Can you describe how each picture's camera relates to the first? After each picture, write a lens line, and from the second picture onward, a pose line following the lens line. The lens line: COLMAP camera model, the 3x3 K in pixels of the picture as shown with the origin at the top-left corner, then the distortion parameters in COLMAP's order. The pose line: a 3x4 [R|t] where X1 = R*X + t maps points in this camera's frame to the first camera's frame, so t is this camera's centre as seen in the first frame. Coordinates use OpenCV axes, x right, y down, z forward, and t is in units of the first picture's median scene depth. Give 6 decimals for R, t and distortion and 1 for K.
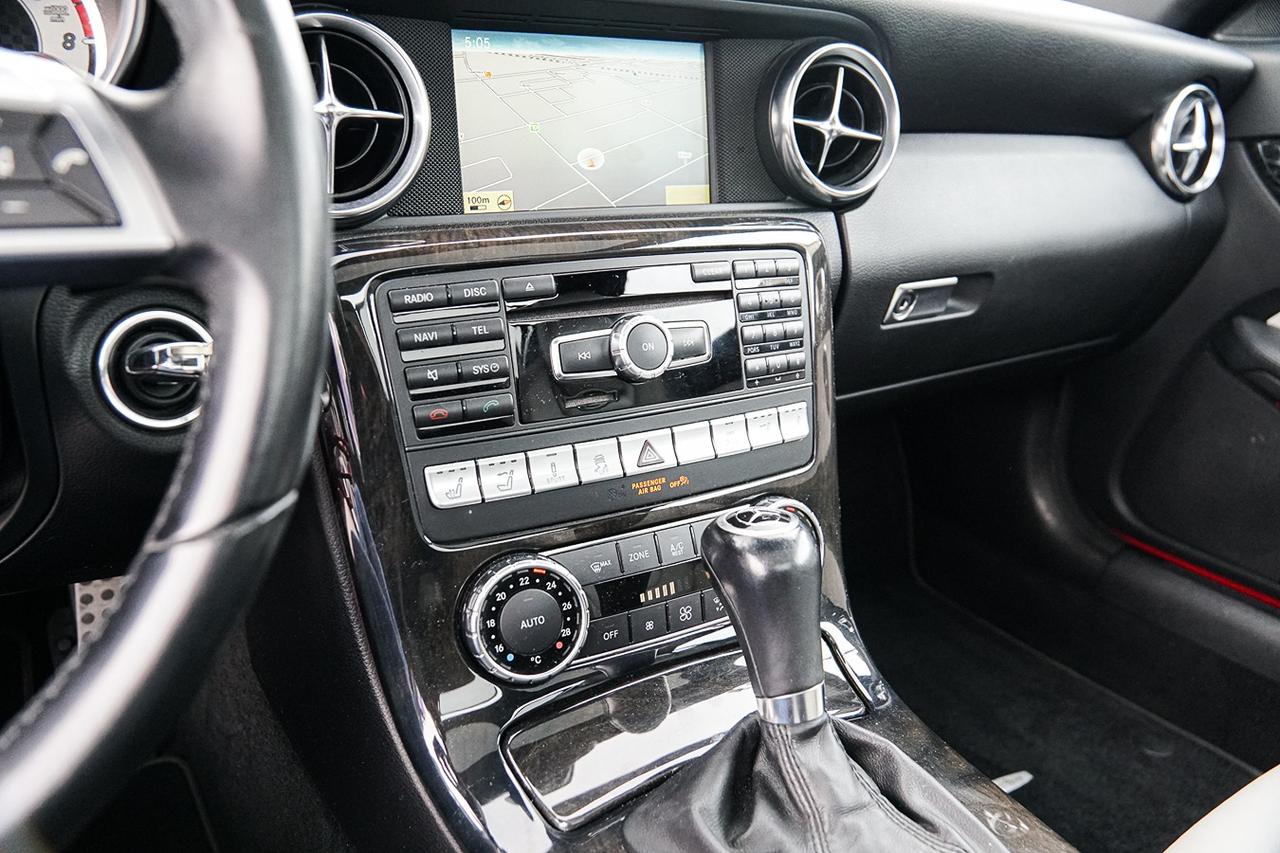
lens RADIAL K [[1000.1, 0, 640.0], [0, 1000.1, 426.5], [0, 0, 1]] dist [-0.137519, 0.111580]
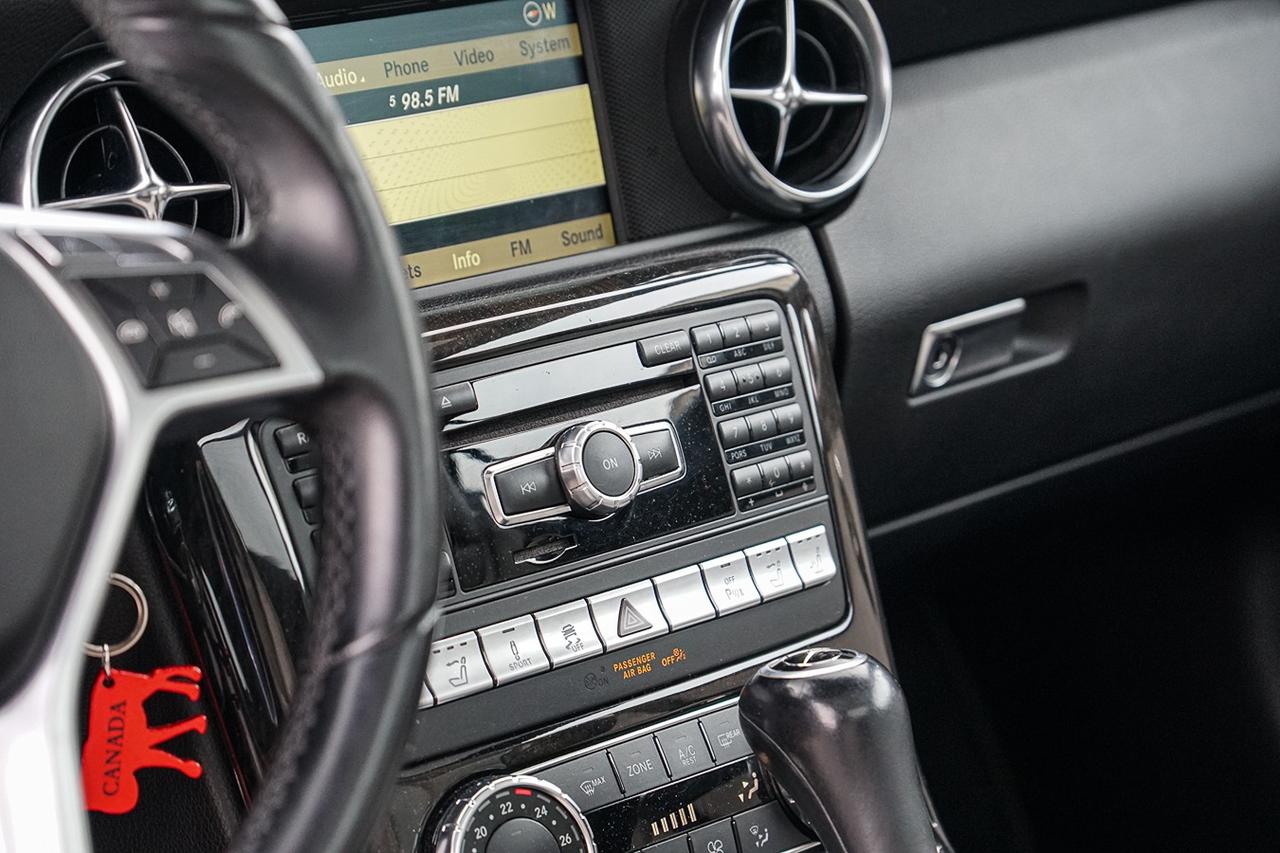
lens RADIAL K [[3873.5, 0, 641.2], [0, 3873.5, 444.0], [0, 0, 1]] dist [0.851337, 1.396880]
pose [[0.970472, -0.140511, 0.196064, -0.458682], [0.165246, 0.979403, -0.116031, 0.207061], [-0.175722, 0.145003, 0.973702, -1.519203]]
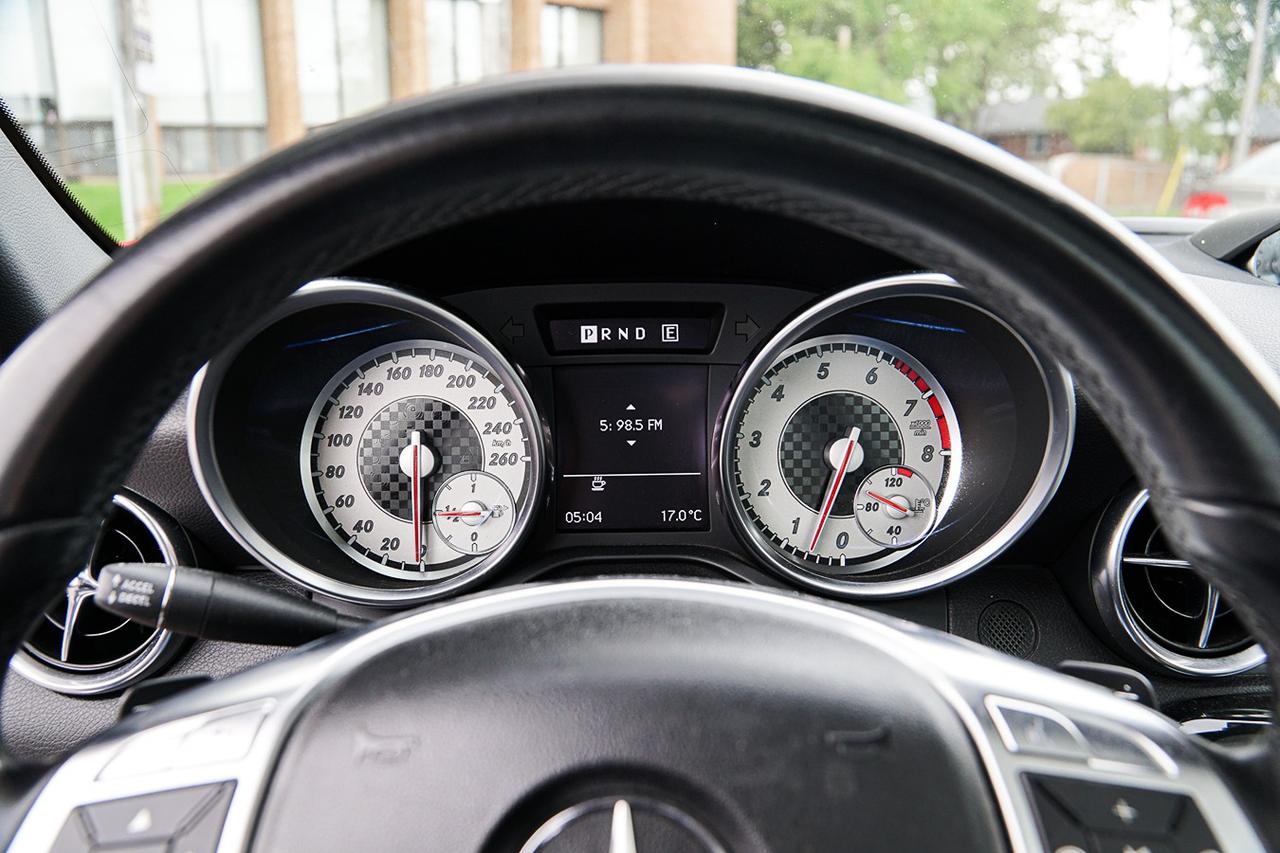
lens RADIAL K [[1000.1, 0, 640.0], [0, 1000.1, 426.5], [0, 0, 1]] dist [-0.137519, 0.111580]
pose [[0.864521, 0.065665, -0.498288, -0.280172], [-0.136618, 0.984801, -0.107251, -0.228713], [0.483672, 0.160796, 0.860352, -0.055444]]
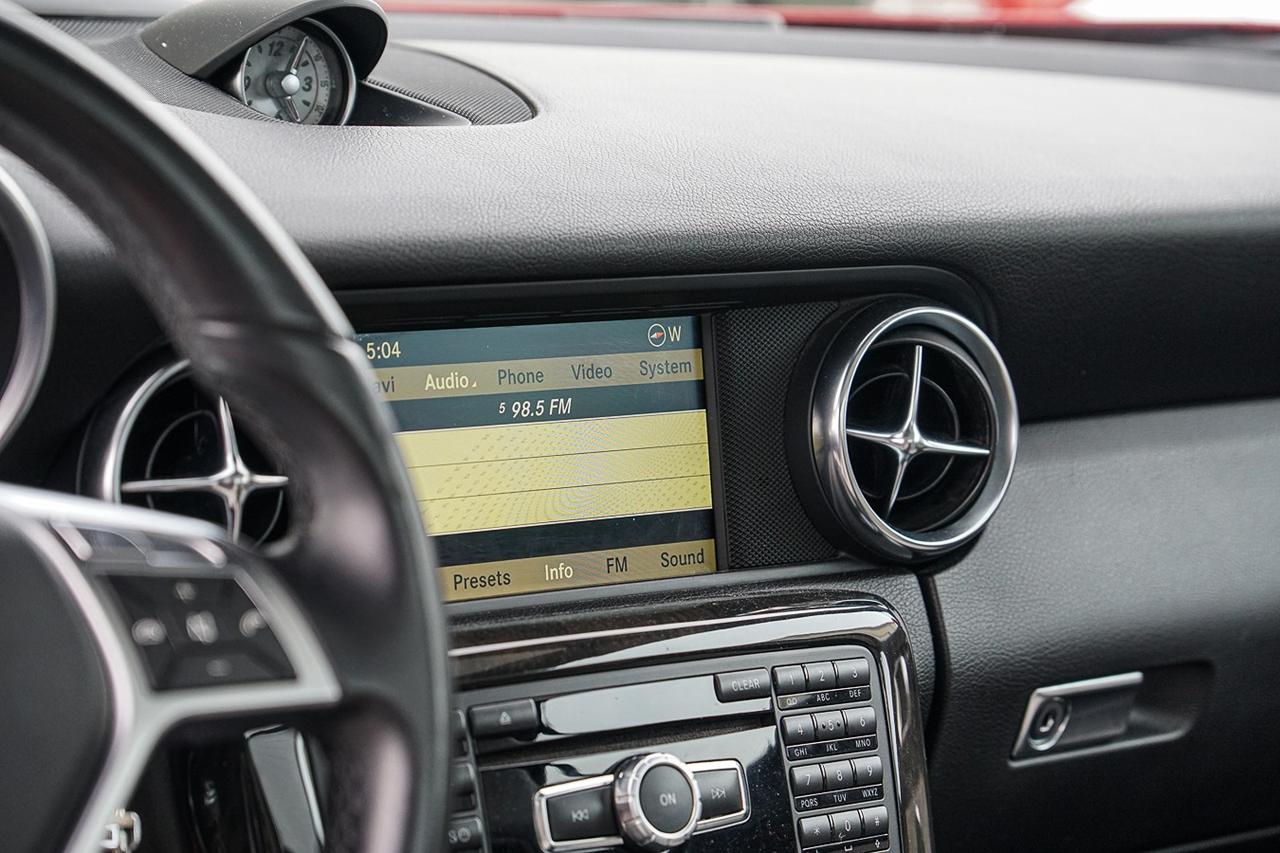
lens RADIAL K [[3873.5, 0, 641.2], [0, 3873.5, 444.0], [0, 0, 1]] dist [0.851337, 1.396880]
pose [[0.991009, -0.020540, 0.132208, -0.327152], [0.045416, 0.981118, -0.188003, 0.167736], [-0.125850, 0.192317, 0.973230, -1.510113]]
